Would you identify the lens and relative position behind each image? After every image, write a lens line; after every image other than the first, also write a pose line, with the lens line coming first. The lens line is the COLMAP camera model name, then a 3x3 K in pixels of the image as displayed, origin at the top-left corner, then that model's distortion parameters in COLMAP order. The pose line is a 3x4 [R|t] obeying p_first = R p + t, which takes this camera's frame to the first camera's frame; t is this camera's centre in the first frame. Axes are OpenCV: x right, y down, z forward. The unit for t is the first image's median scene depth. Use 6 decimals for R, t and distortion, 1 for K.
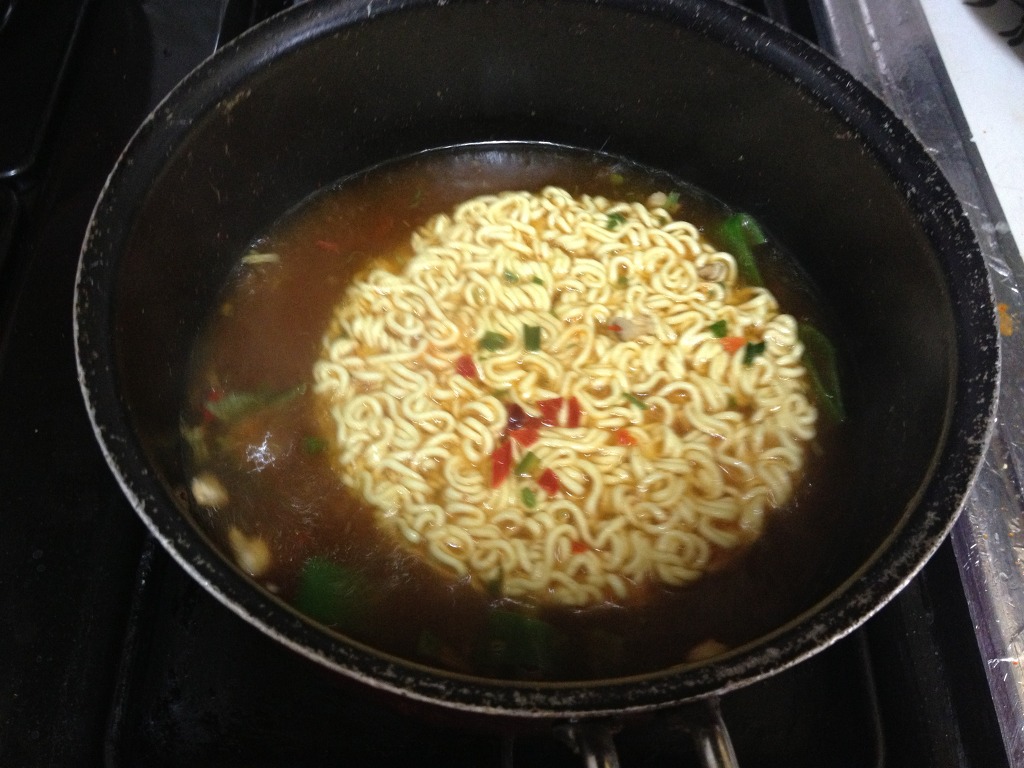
lens RADIAL K [[947.3, 0, 508.3], [0, 947.3, 384.0], [0, 0, 1]] dist [-0.023486, 0.000000]
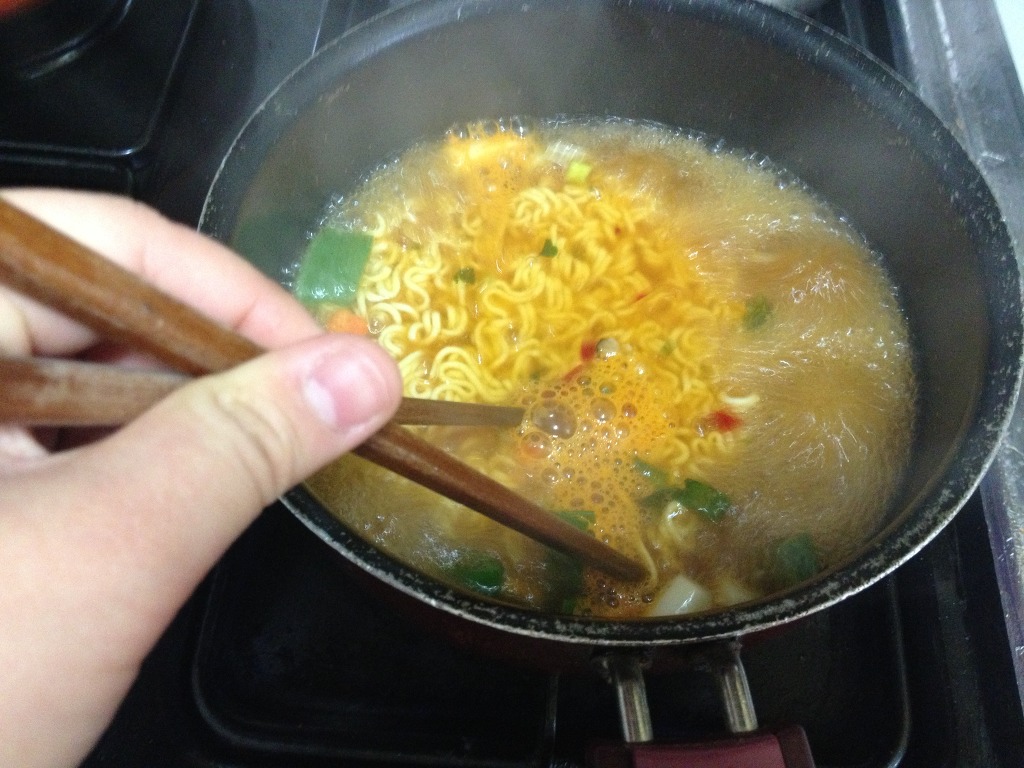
lens RADIAL K [[947.3, 0, 507.6], [0, 947.3, 381.4], [0, 0, 1]] dist [-0.023486, 0.000000]
pose [[0.995934, 0.048831, -0.075698, 0.017669], [-0.048426, 0.998801, 0.007177, 0.026249], [0.075958, -0.003482, 0.997105, -0.124800]]
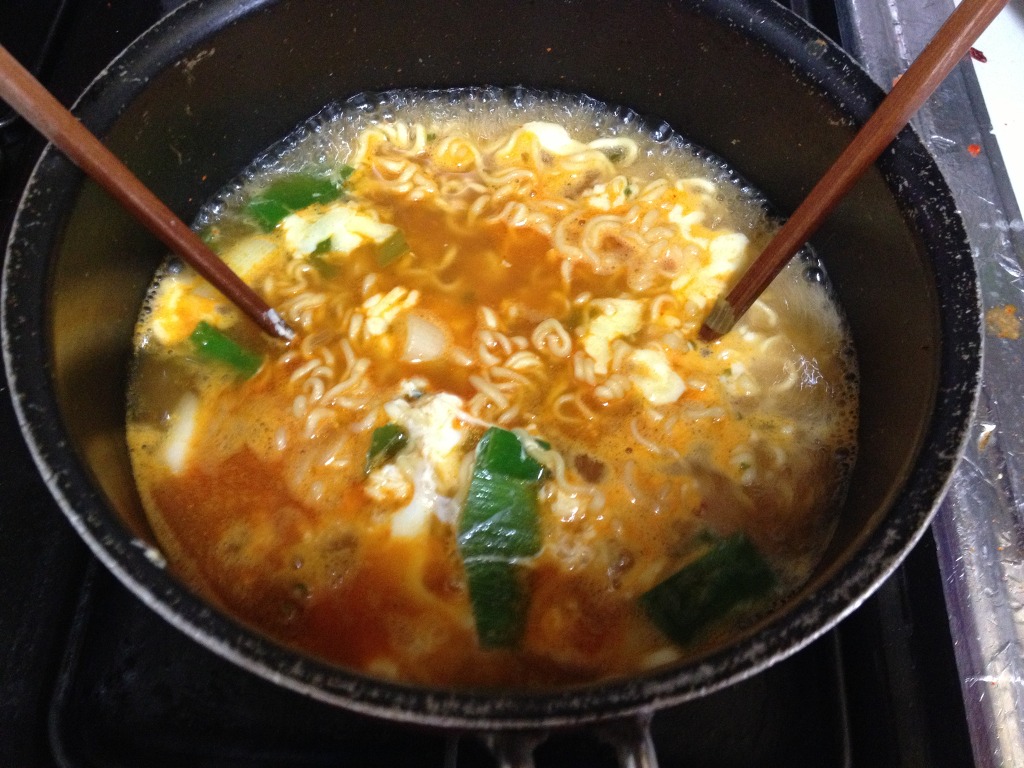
lens RADIAL K [[947.3, 0, 507.4], [0, 947.3, 378.8], [0, 0, 1]] dist [-0.023486, 0.000000]
pose [[0.998436, 0.048993, -0.026927, 0.082811], [-0.048397, 0.998578, 0.022348, -0.015277], [0.027984, -0.021010, 0.999388, 0.054628]]
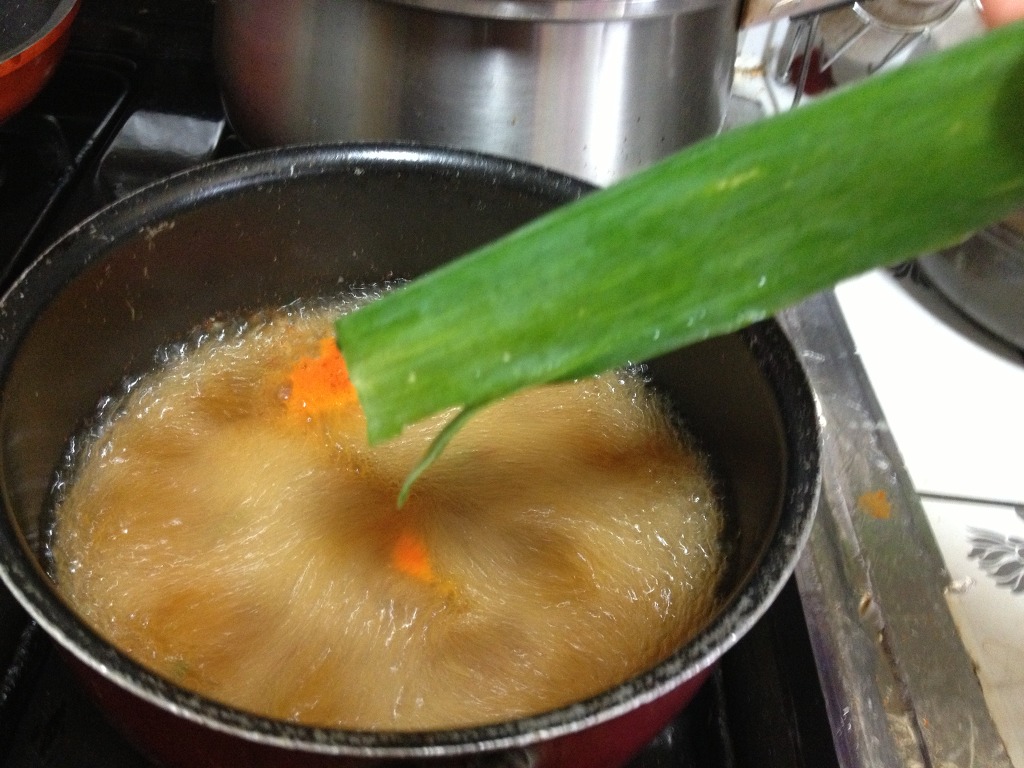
lens RADIAL K [[947.3, 0, 513.9], [0, 947.3, 389.5], [0, 0, 1]] dist [-0.023486, 0.000000]
pose [[0.997444, 0.064561, 0.030628, 0.138965], [-0.054365, 0.963780, -0.261099, 0.194310], [-0.046375, 0.258766, 0.964826, -0.063286]]
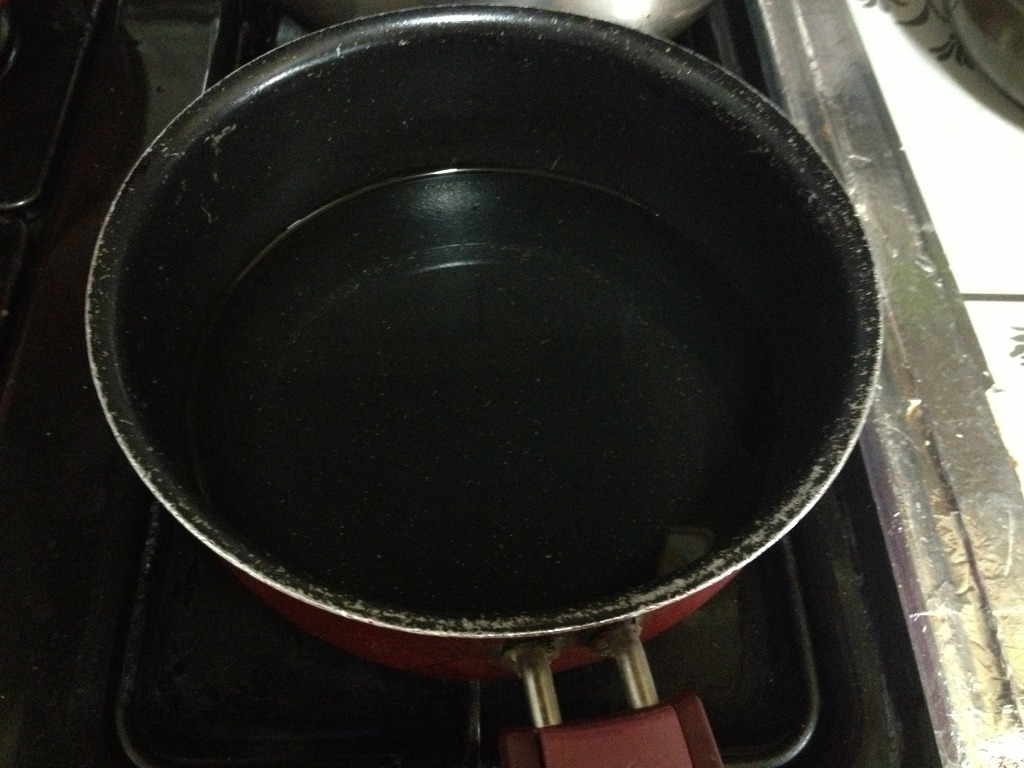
lens RADIAL K [[947.3, 0, 511.7], [0, 947.3, 386.3], [0, 0, 1]] dist [-0.023486, 0.000000]
pose [[0.999614, -0.027224, 0.005589, 0.059959], [0.027317, 0.999476, -0.017361, 0.044462], [-0.005113, 0.017507, 0.999834, -0.177584]]
